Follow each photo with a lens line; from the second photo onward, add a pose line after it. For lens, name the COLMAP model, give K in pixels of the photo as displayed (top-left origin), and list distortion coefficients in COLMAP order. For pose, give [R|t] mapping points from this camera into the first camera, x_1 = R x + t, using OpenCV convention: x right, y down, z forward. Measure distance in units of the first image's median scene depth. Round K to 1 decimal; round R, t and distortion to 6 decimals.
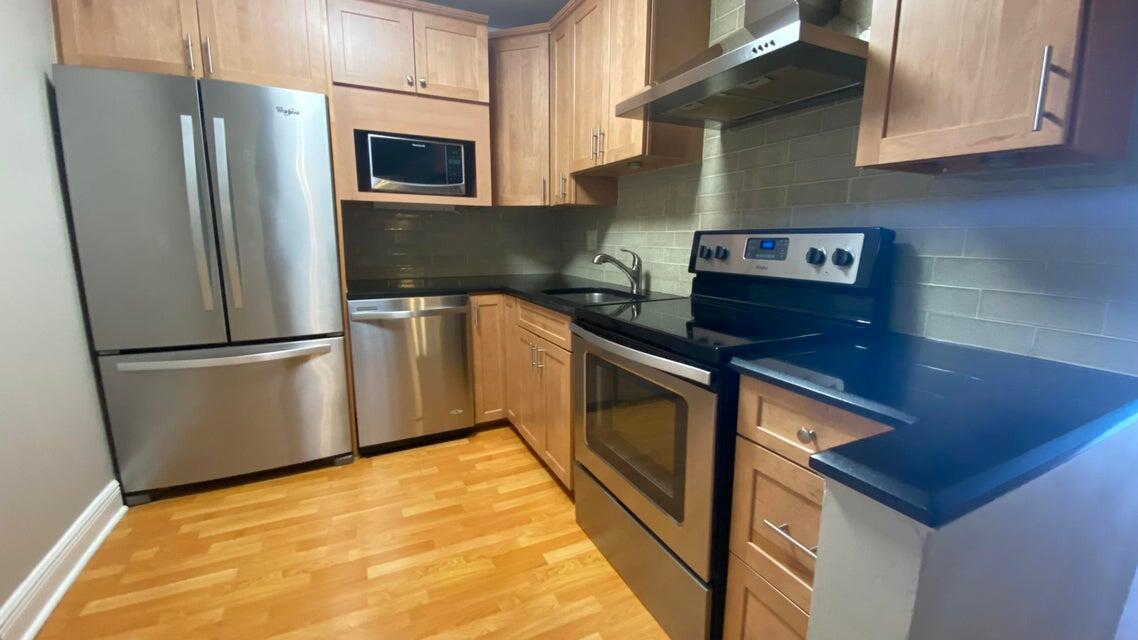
lens RADIAL K [[493.4, 0, 606.5], [0, 493.4, 321.1], [0, 0, 1]] dist [0.001591, 0.000033]
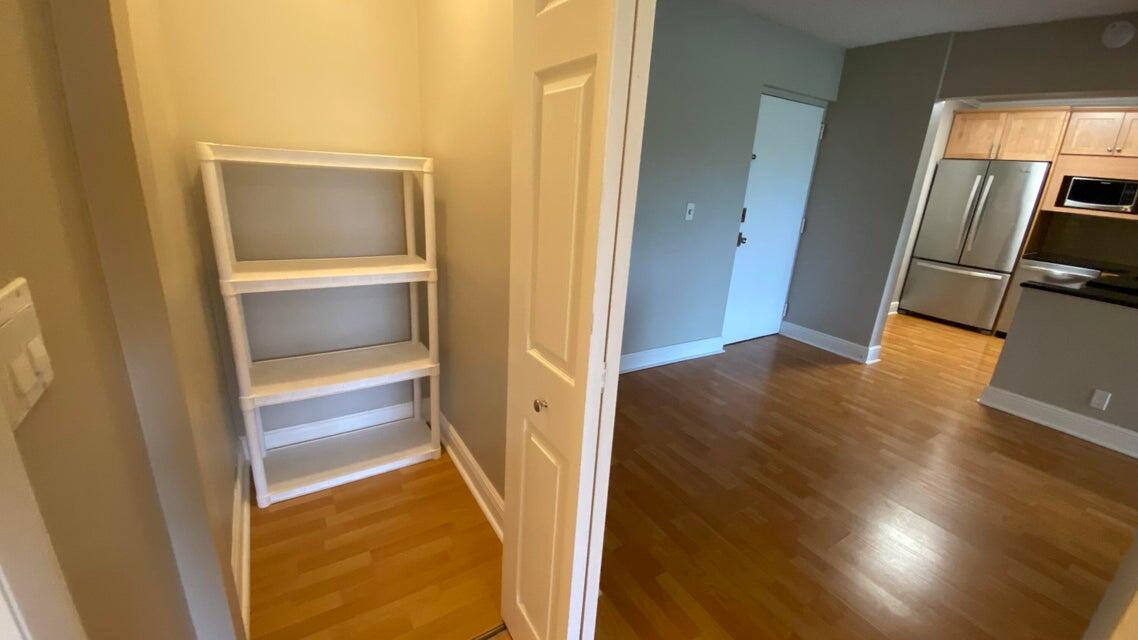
lens RADIAL K [[459.4, 0, 573.0], [0, 459.4, 311.8], [0, 0, 1]] dist [0.000549, -0.009305]
pose [[0.085855, 0.291654, -0.952663, 1.177530], [-0.236712, 0.934785, 0.264848, 0.102197], [0.967779, 0.202769, 0.149294, -1.036039]]
